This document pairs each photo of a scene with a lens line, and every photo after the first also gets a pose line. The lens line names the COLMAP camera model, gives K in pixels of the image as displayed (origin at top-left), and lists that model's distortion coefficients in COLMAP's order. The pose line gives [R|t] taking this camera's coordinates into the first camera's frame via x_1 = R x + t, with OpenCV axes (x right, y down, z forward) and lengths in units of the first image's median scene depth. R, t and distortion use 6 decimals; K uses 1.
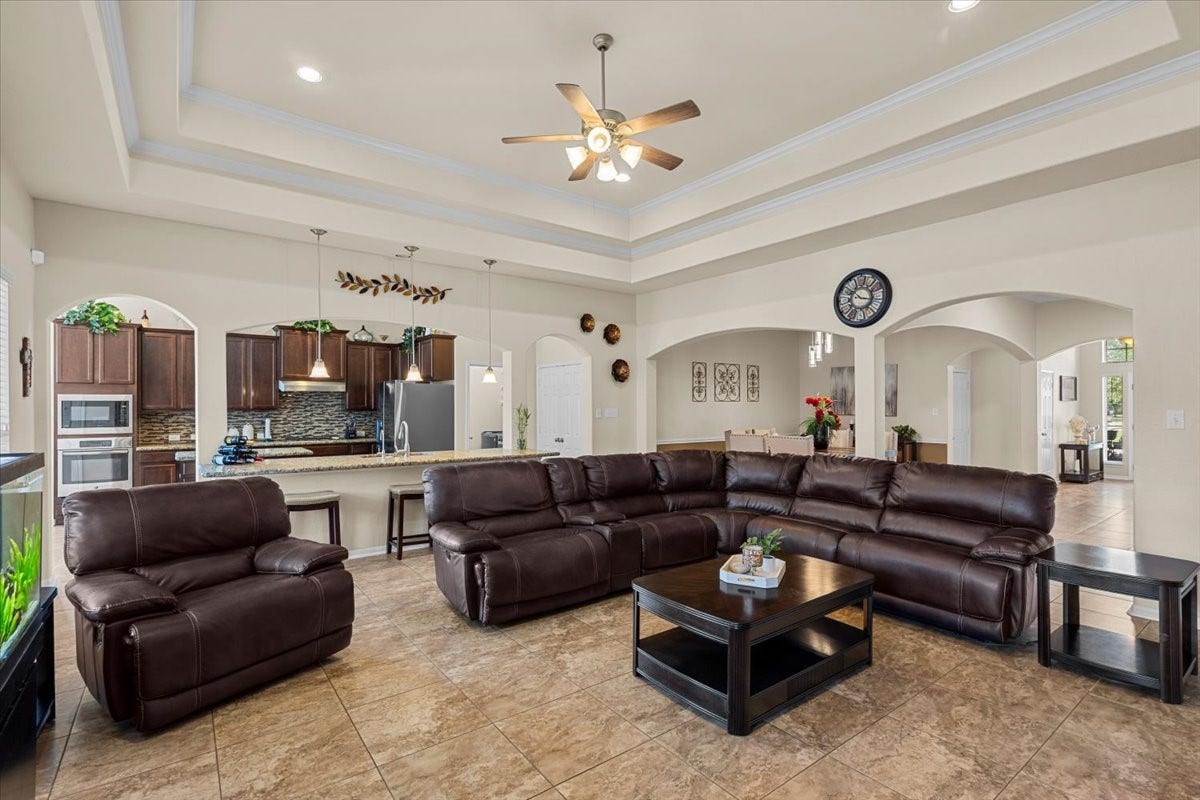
lens RADIAL K [[551.0, 0, 592.6], [0, 551.0, 407.6], [0, 0, 1]] dist [-0.004105, -0.001607]
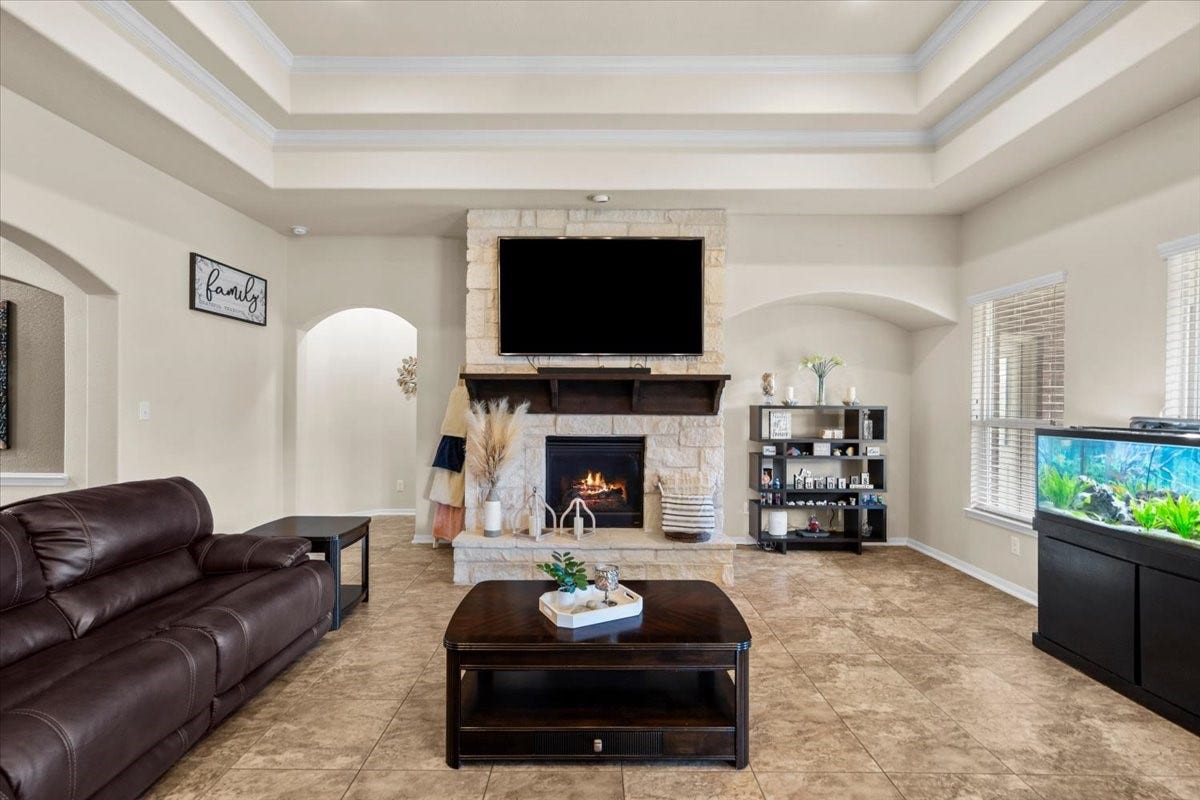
lens RADIAL K [[551.0, 0, 578.7], [0, 551.0, 397.5], [0, 0, 1]] dist [-0.004105, -0.001607]
pose [[-0.789349, -0.004409, 0.613929, -0.166135], [-0.004688, 0.999988, 0.001153, -0.006188], [-0.613927, -0.001968, -0.789360, 0.994510]]
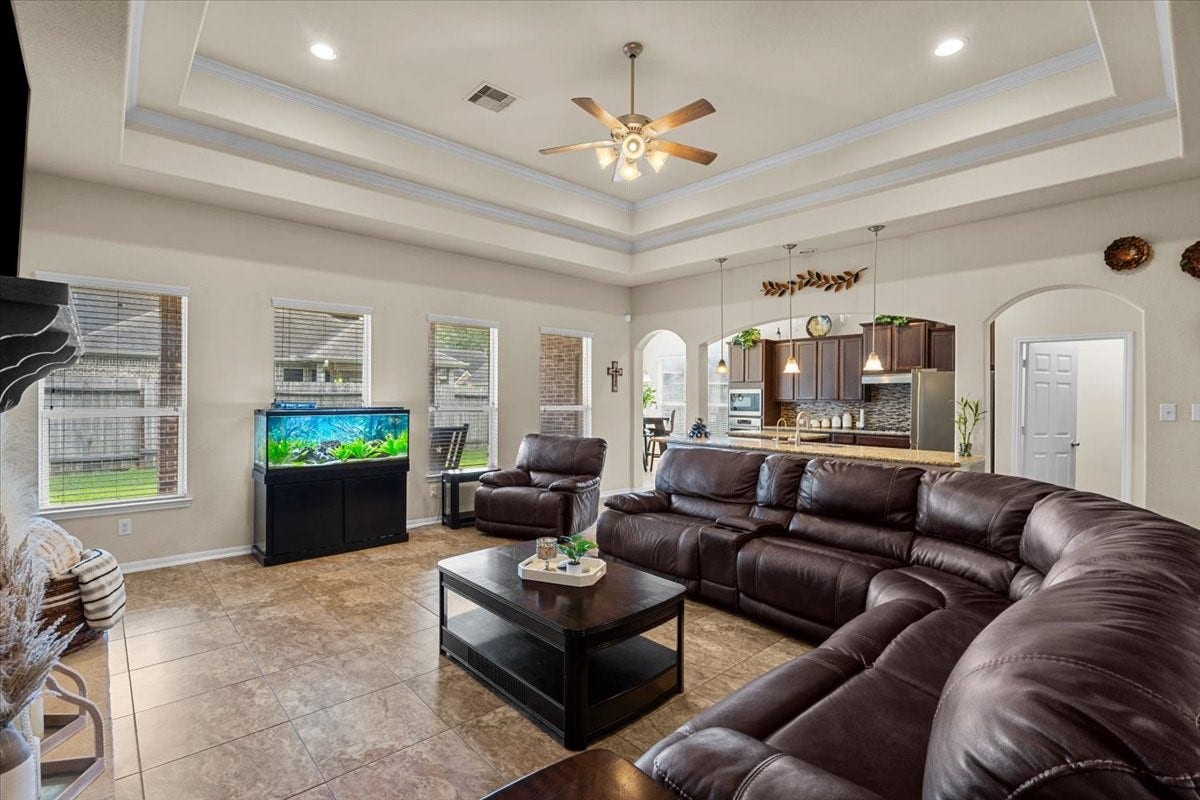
lens RADIAL K [[551.0, 0, 586.9], [0, 551.0, 395.9], [0, 0, 1]] dist [-0.004105, -0.001607]
pose [[0.086151, -0.001341, -0.996281, 0.769751], [-0.008073, 0.999965, -0.002044, 0.000303], [0.996249, 0.008219, 0.086137, 0.596402]]
